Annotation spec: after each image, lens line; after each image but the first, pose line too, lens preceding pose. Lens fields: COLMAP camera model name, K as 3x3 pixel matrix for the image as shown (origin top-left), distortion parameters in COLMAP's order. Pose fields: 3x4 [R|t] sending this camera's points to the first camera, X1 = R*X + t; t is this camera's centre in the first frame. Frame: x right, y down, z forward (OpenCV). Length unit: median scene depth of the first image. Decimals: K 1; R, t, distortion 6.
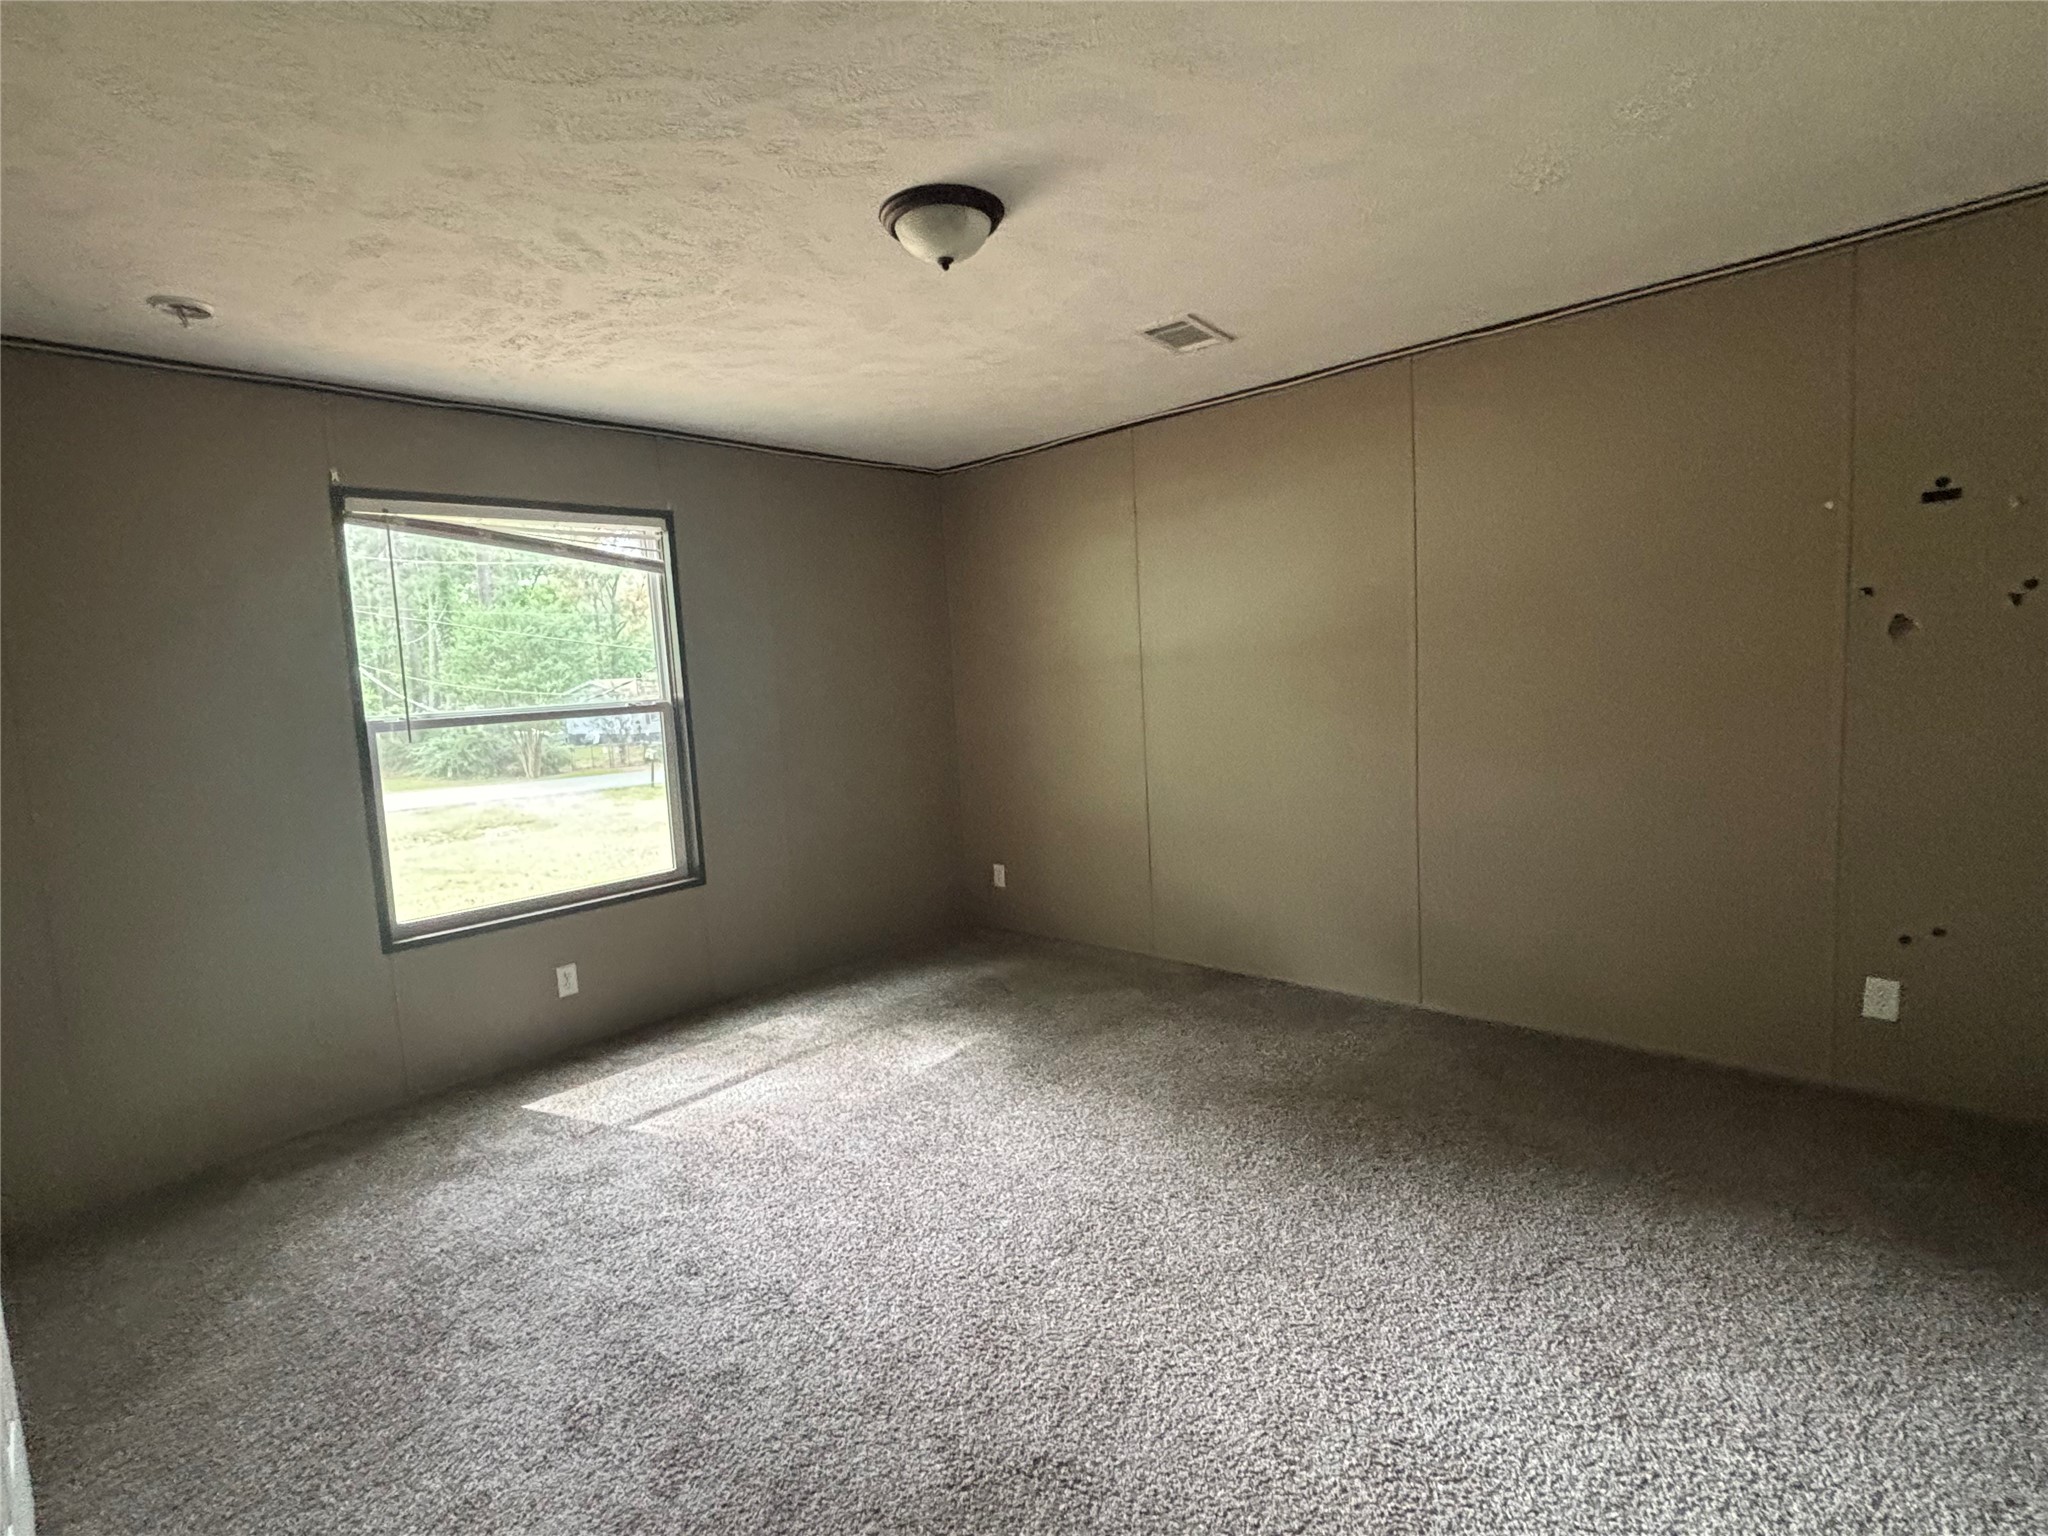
lens RADIAL K [[993.7, 0, 1019.6], [0, 993.7, 761.5], [0, 0, 1]] dist [0.003720, -0.007539]
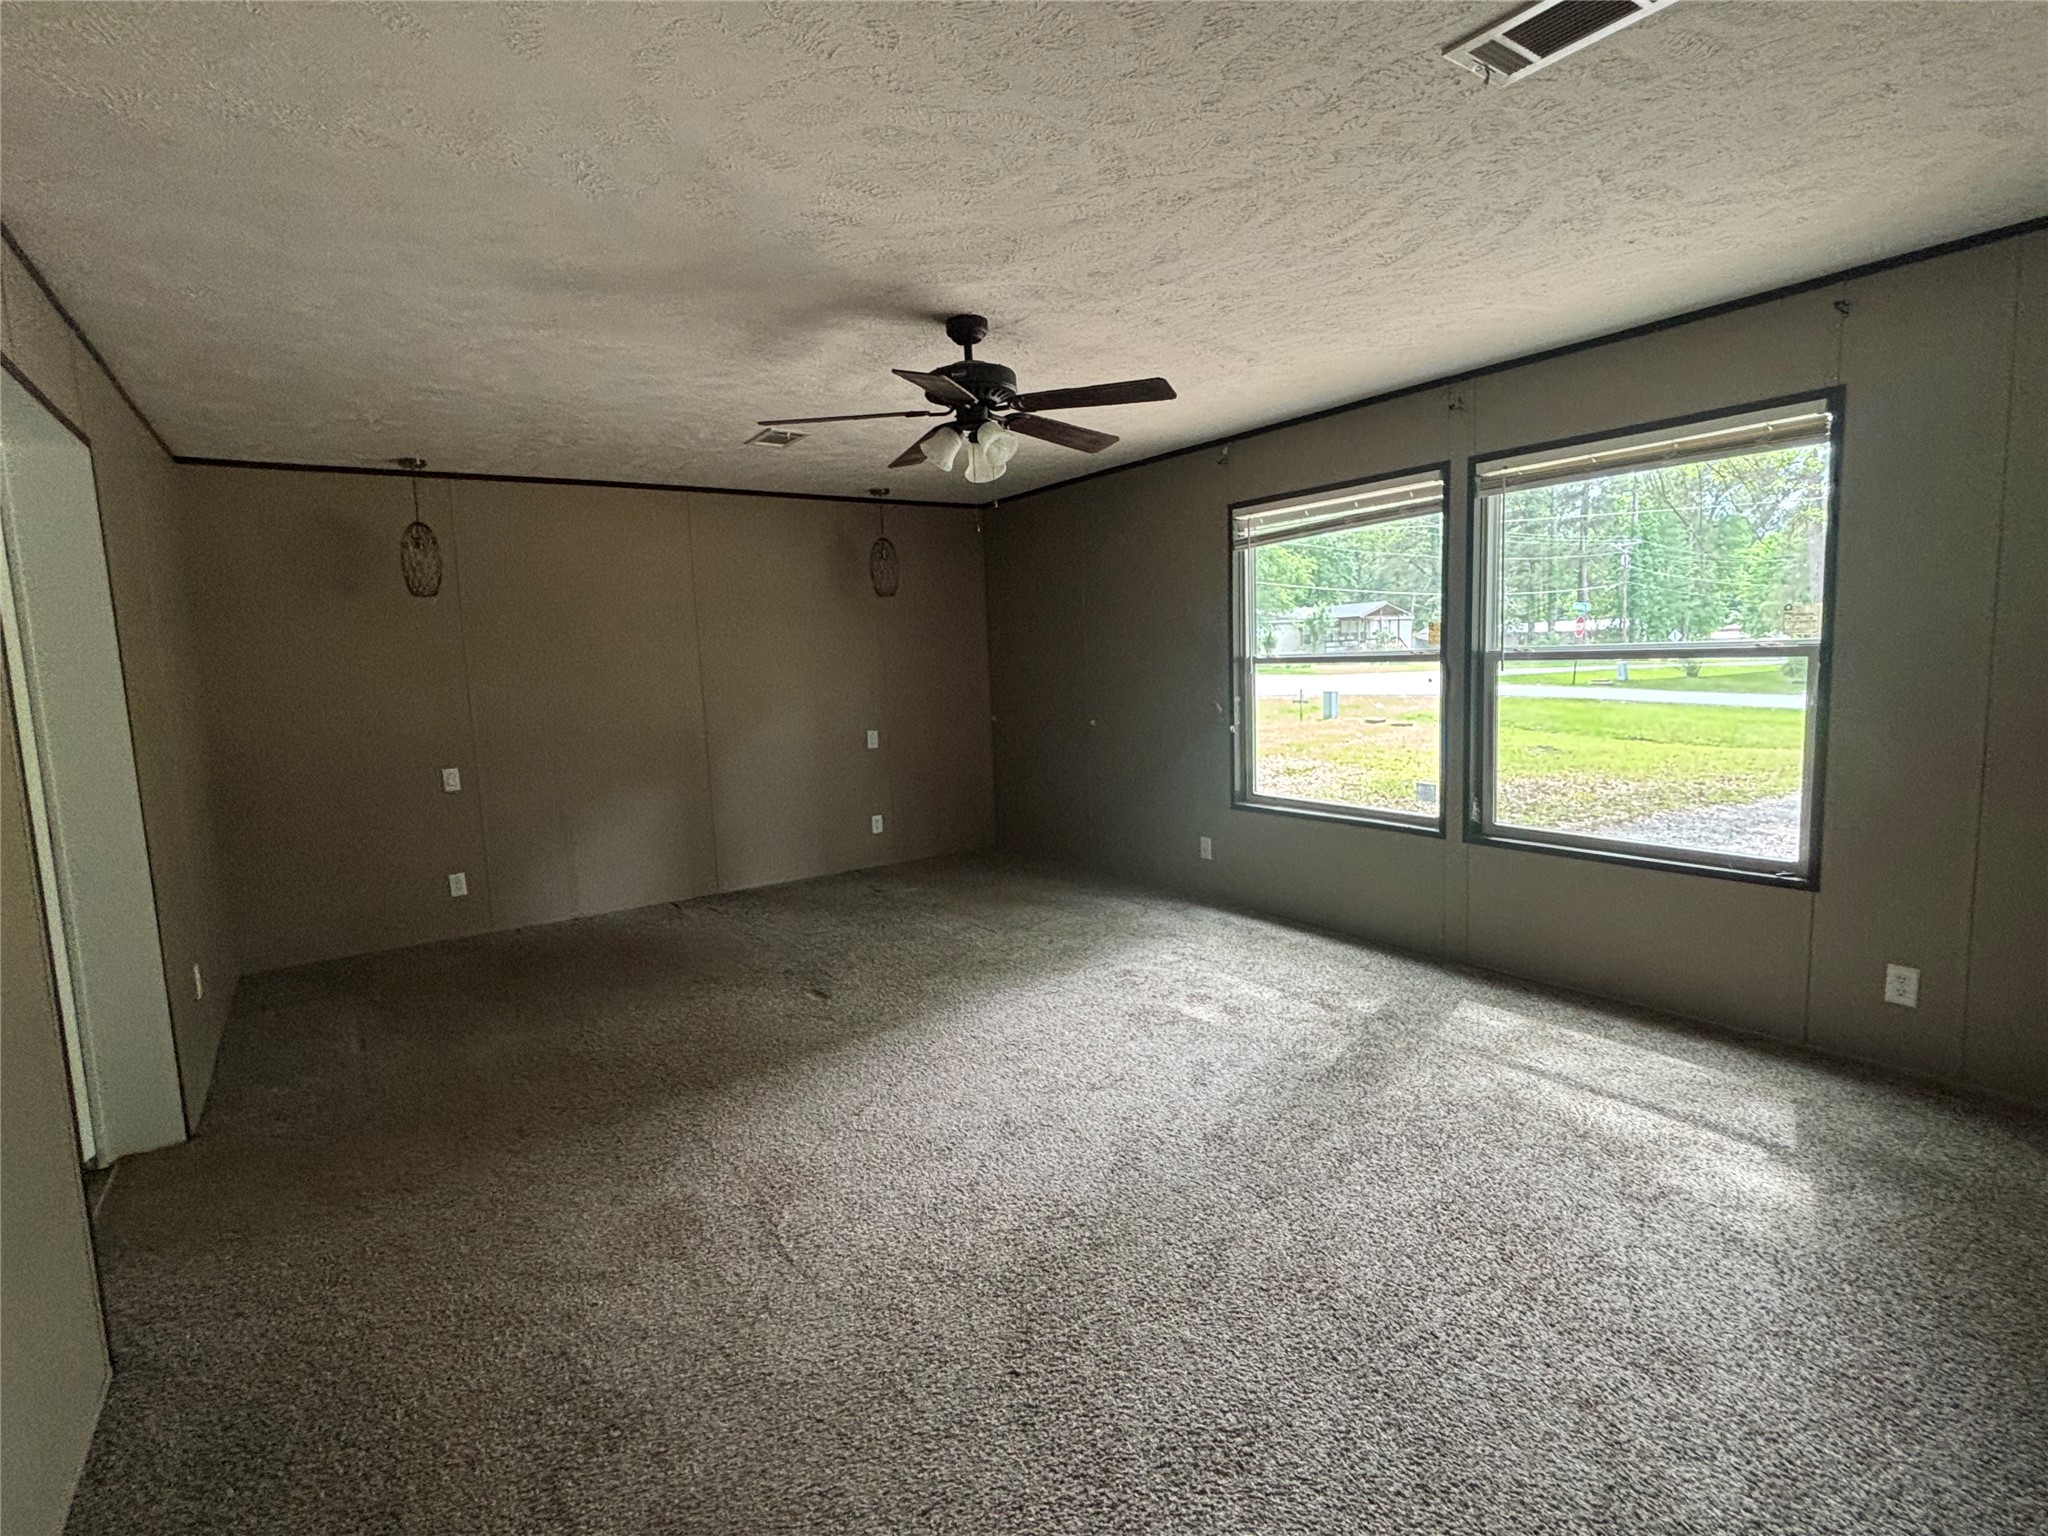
lens RADIAL K [[993.7, 0, 1019.6], [0, 993.7, 761.5], [0, 0, 1]] dist [0.003720, -0.007539]
pose [[-0.202336, 0.171416, -0.964197, 0.535311], [-0.044257, 0.981956, 0.183860, -0.087906], [0.978316, 0.079874, -0.191099, 0.577207]]
